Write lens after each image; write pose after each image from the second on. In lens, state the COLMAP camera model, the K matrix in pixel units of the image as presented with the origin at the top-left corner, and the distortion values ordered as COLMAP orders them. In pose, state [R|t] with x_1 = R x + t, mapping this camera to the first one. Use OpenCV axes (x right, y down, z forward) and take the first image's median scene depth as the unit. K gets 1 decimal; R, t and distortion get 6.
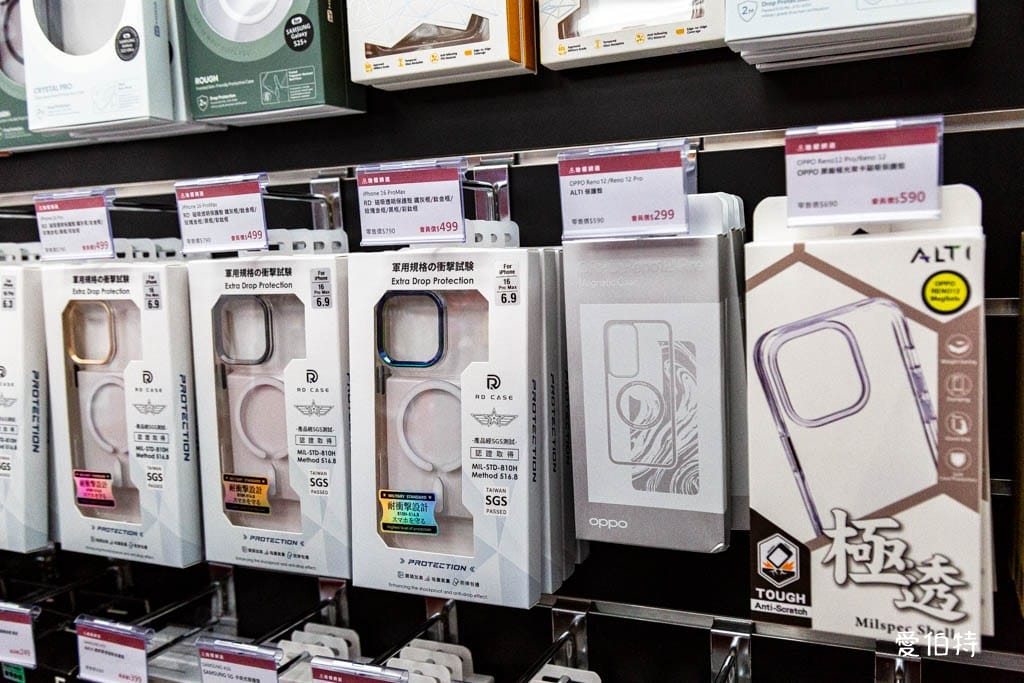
lens RADIAL K [[898.6, 0, 512.0], [0, 898.6, 341.5], [0, 0, 1]] dist [0.003007, -0.000761]
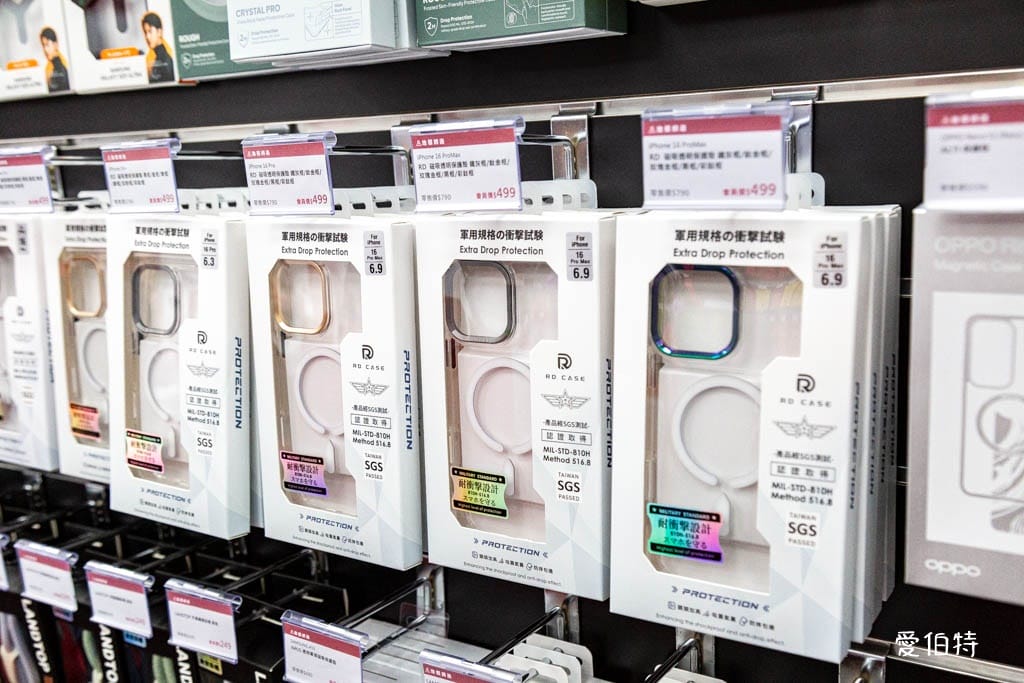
lens RADIAL K [[1007.9, 0, 512.0], [0, 1007.9, 341.5], [0, 0, 1]] dist [0.021598, -0.013899]
pose [[0.988354, 0.030005, -0.149181, -0.125304], [-0.018645, 0.996859, 0.076973, -0.048534], [0.151022, -0.073295, 0.985809, 0.066758]]
